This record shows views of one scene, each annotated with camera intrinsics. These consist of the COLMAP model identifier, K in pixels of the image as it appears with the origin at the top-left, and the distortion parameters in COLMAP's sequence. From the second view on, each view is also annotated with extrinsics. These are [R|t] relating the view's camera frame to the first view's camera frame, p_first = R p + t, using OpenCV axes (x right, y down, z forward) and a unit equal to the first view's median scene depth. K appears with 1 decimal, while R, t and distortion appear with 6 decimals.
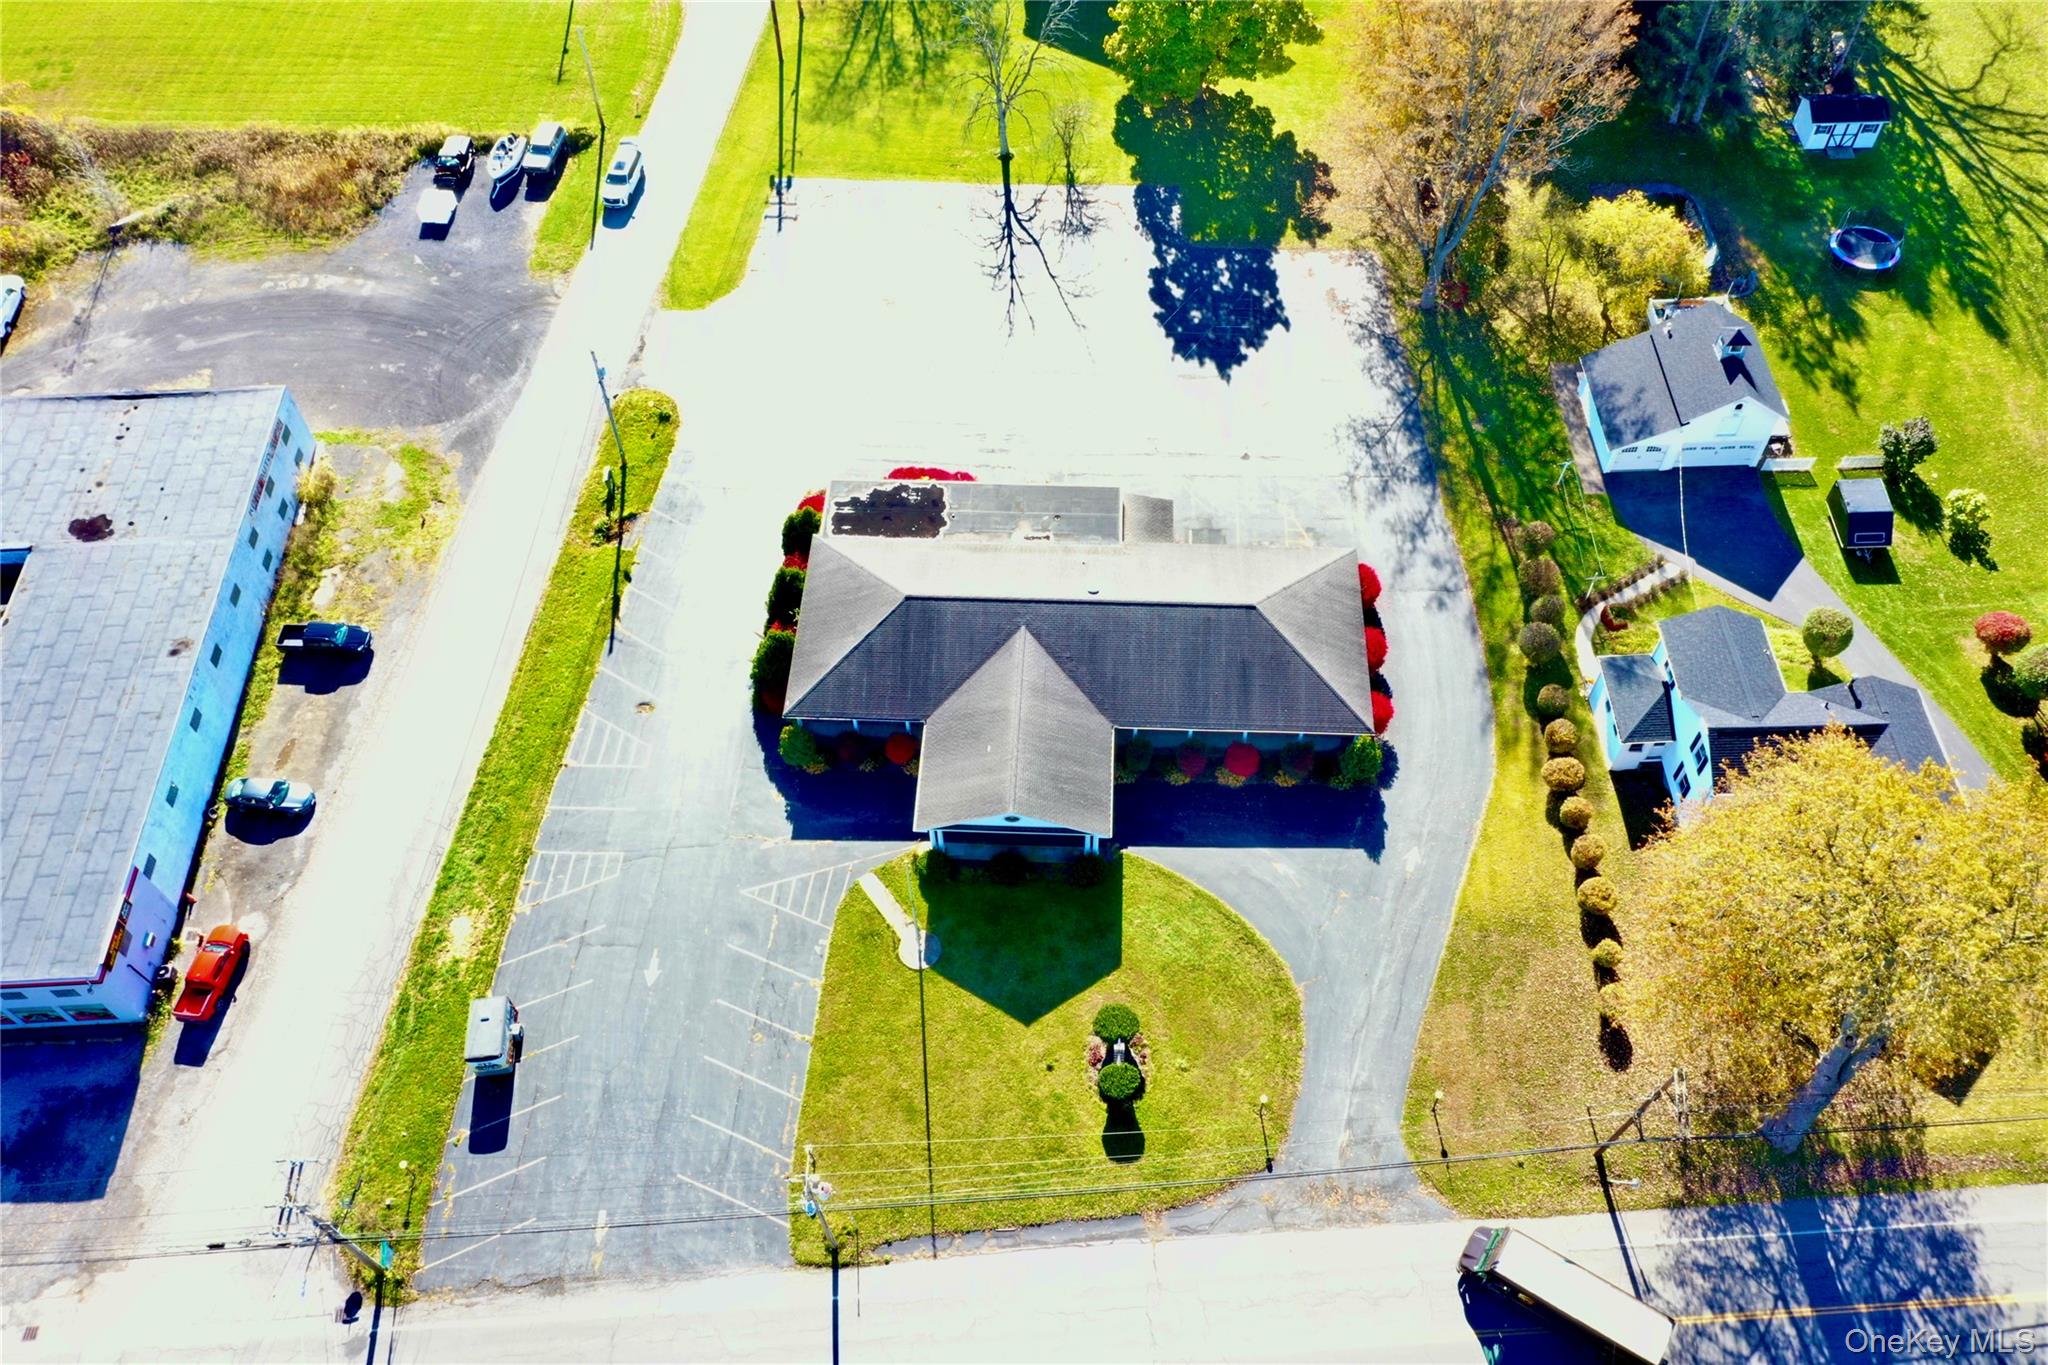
lens RADIAL K [[1598.1, 0, 1023.7], [0, 1598.1, 682.1], [0, 0, 1]] dist [0.000018, -0.011422]
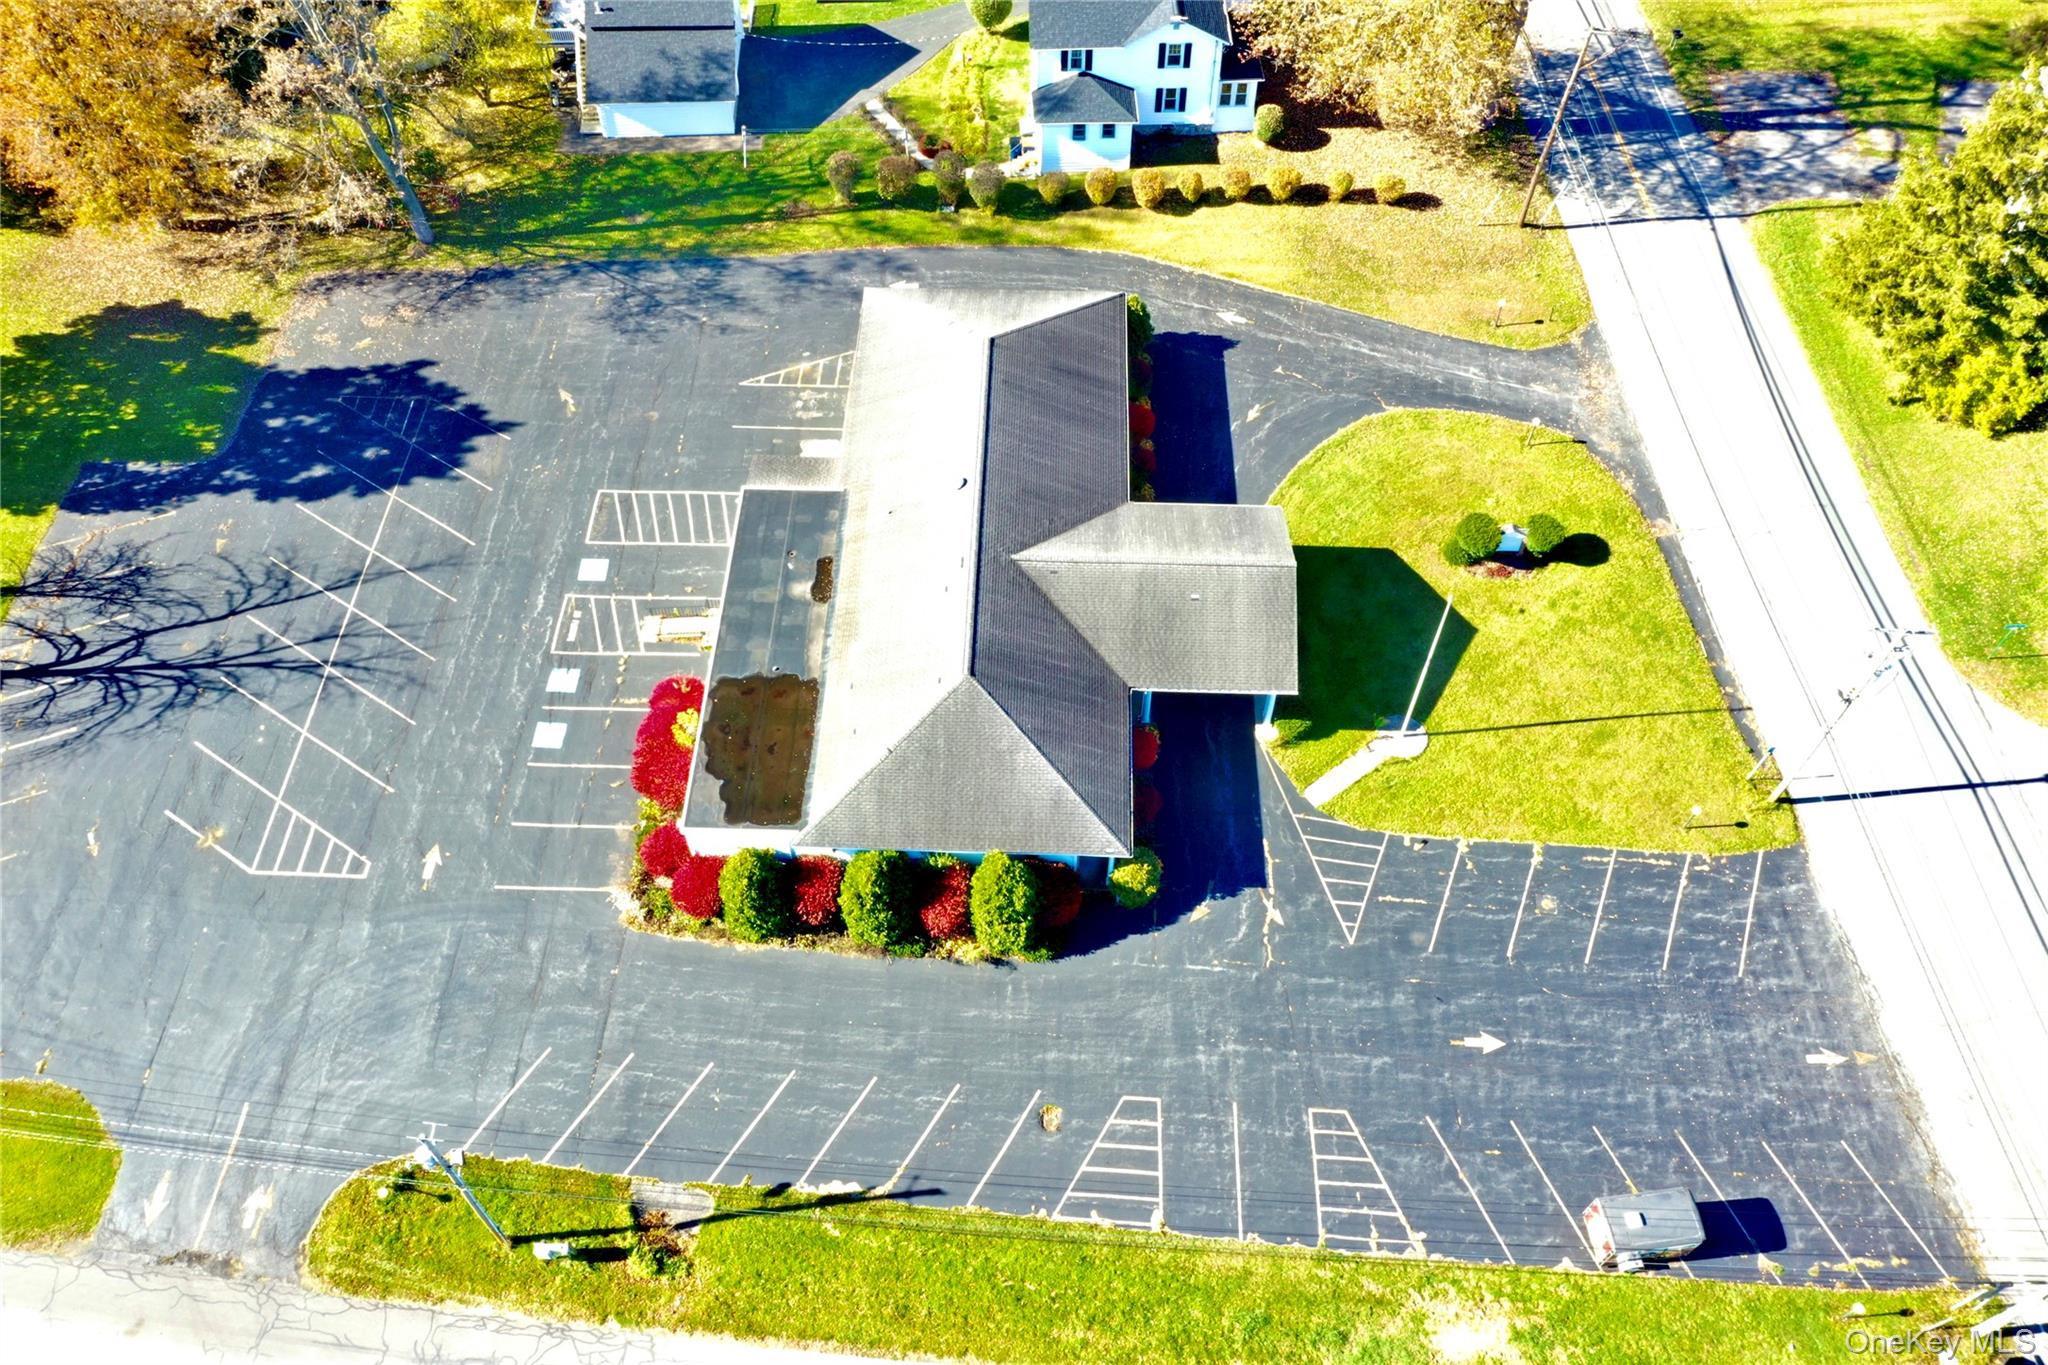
lens RADIAL K [[1598.1, 0, 1022.3], [0, 1598.1, 682.5], [0, 0, 1]] dist [0.000018, -0.011422]
pose [[-0.018527, -0.801836, 0.597257, -0.439159], [0.815437, 0.333543, 0.473087, -0.323746], [-0.578549, 0.495791, 0.647667, 0.466430]]
